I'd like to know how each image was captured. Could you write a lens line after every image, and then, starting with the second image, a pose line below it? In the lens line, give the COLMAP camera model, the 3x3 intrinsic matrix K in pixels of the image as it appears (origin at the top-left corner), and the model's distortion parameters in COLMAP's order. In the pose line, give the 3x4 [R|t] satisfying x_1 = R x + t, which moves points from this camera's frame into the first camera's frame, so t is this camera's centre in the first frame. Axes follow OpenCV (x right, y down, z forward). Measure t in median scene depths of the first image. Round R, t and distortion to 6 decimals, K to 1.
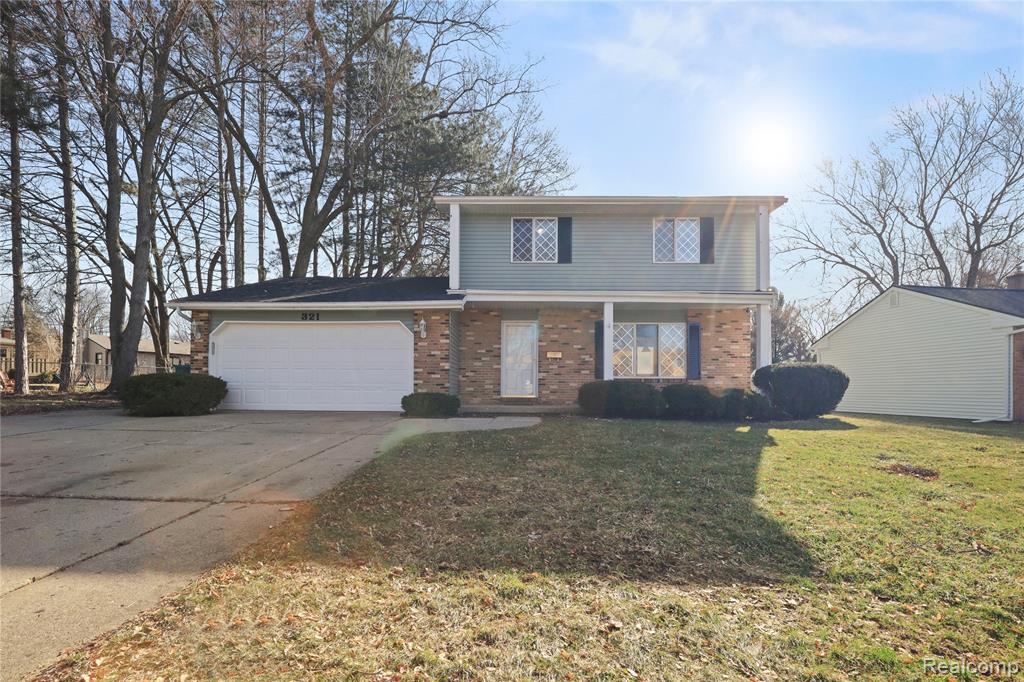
lens RADIAL K [[477.8, 0, 503.6], [0, 477.8, 381.5], [0, 0, 1]] dist [-0.005393, -0.000233]
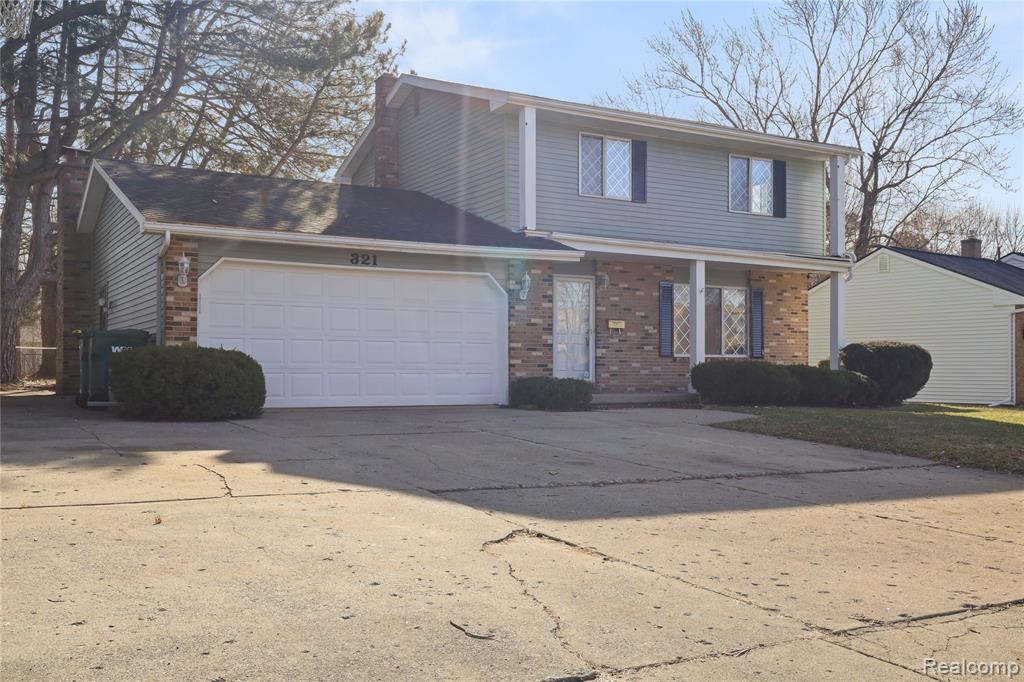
lens RADIAL K [[1003.9, 0, 513.8], [0, 1003.9, 343.7], [0, 0, 1]] dist [0.076617, 0.000000]
pose [[0.852789, 0.011548, 0.522128, -0.860515], [-0.007006, 0.999918, -0.010673, -0.008996], [-0.522209, 0.005444, 0.852800, -0.237482]]
